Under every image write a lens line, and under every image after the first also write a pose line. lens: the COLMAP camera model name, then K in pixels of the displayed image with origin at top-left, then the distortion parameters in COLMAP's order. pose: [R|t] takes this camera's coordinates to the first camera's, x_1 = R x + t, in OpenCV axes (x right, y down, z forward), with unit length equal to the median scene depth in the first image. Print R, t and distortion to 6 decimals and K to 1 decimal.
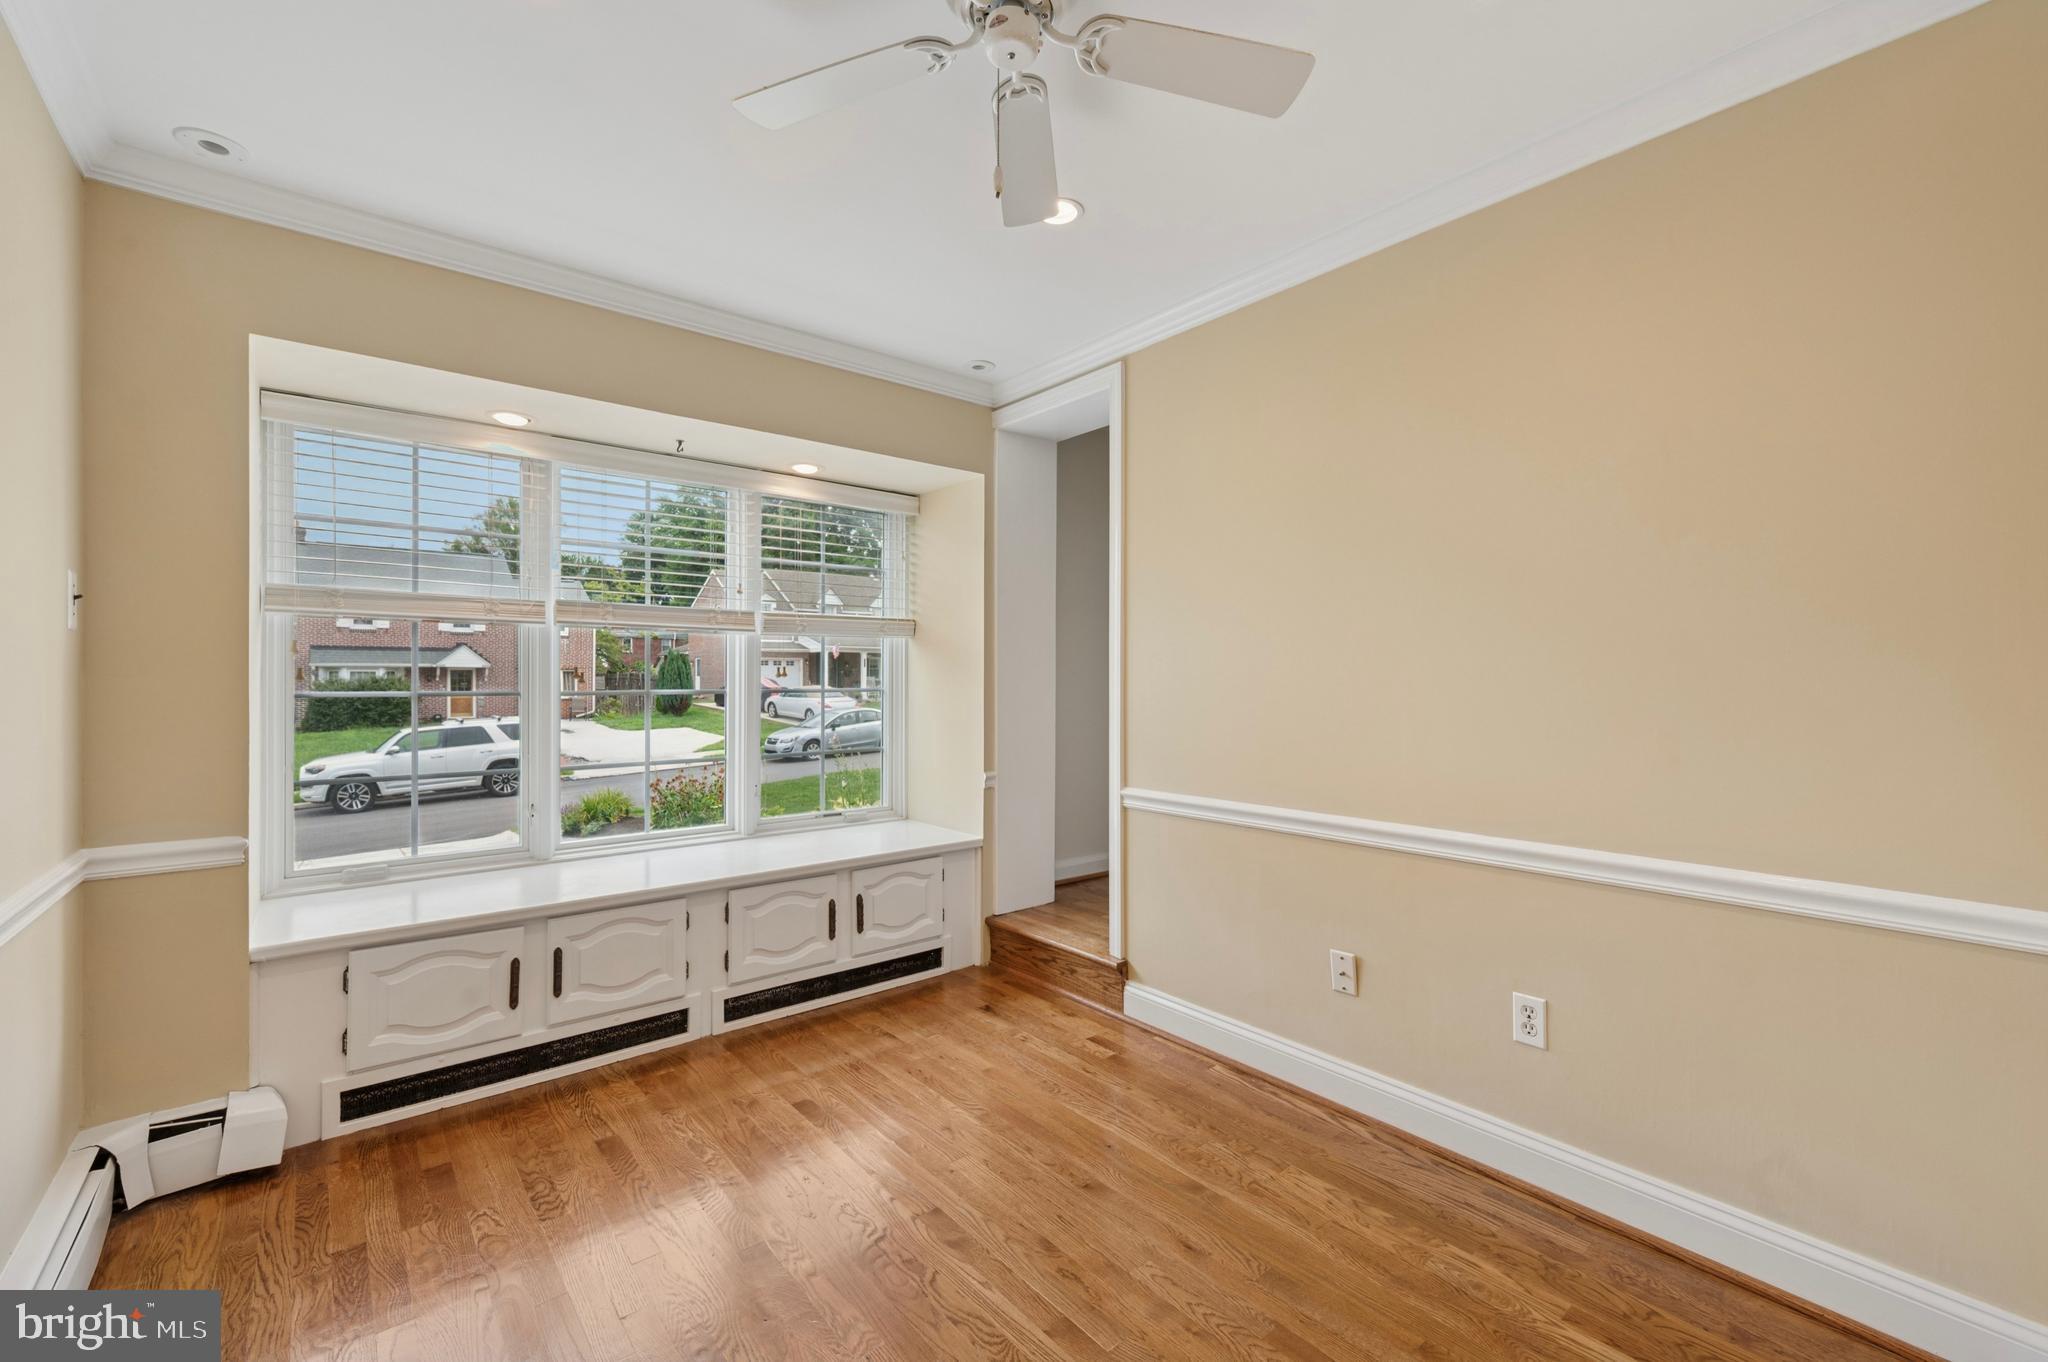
lens RADIAL K [[833.5, 0, 1024.0], [0, 833.5, 681.0], [0, 0, 1]] dist [-0.000098, 0.000017]
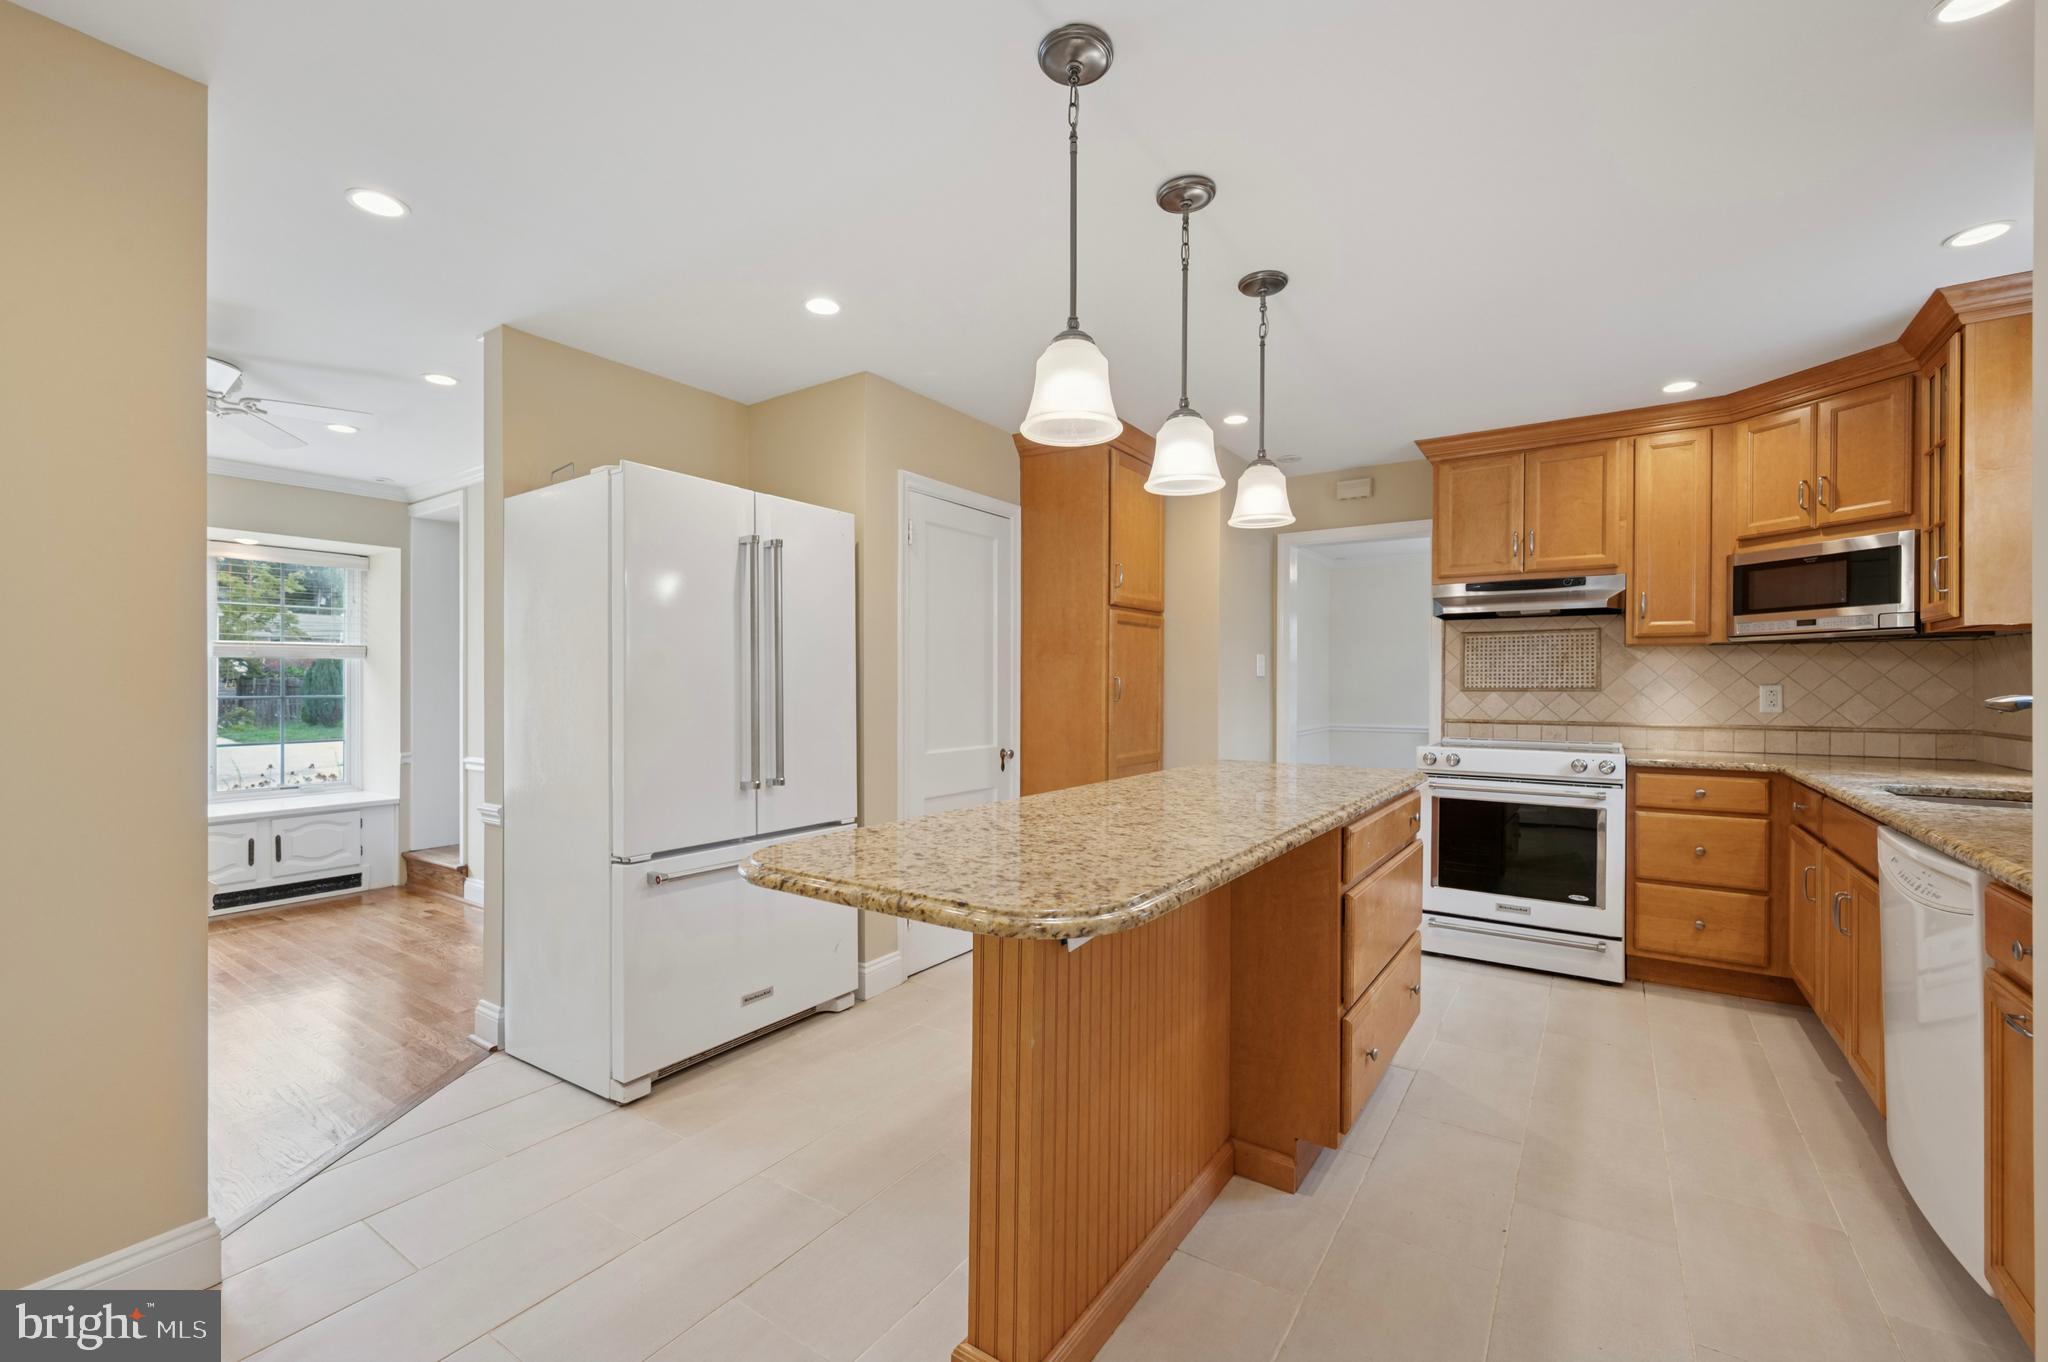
lens RADIAL K [[844.7, 0, 1024.0], [0, 844.7, 681.0], [0, 0, 1]] dist [-0.000393, 0.000026]
pose [[0.965098, -0.002764, 0.261876, 0.629378], [0.004195, 0.999979, -0.004908, -0.003931], [-0.261857, 0.005836, 0.965089, -0.726515]]
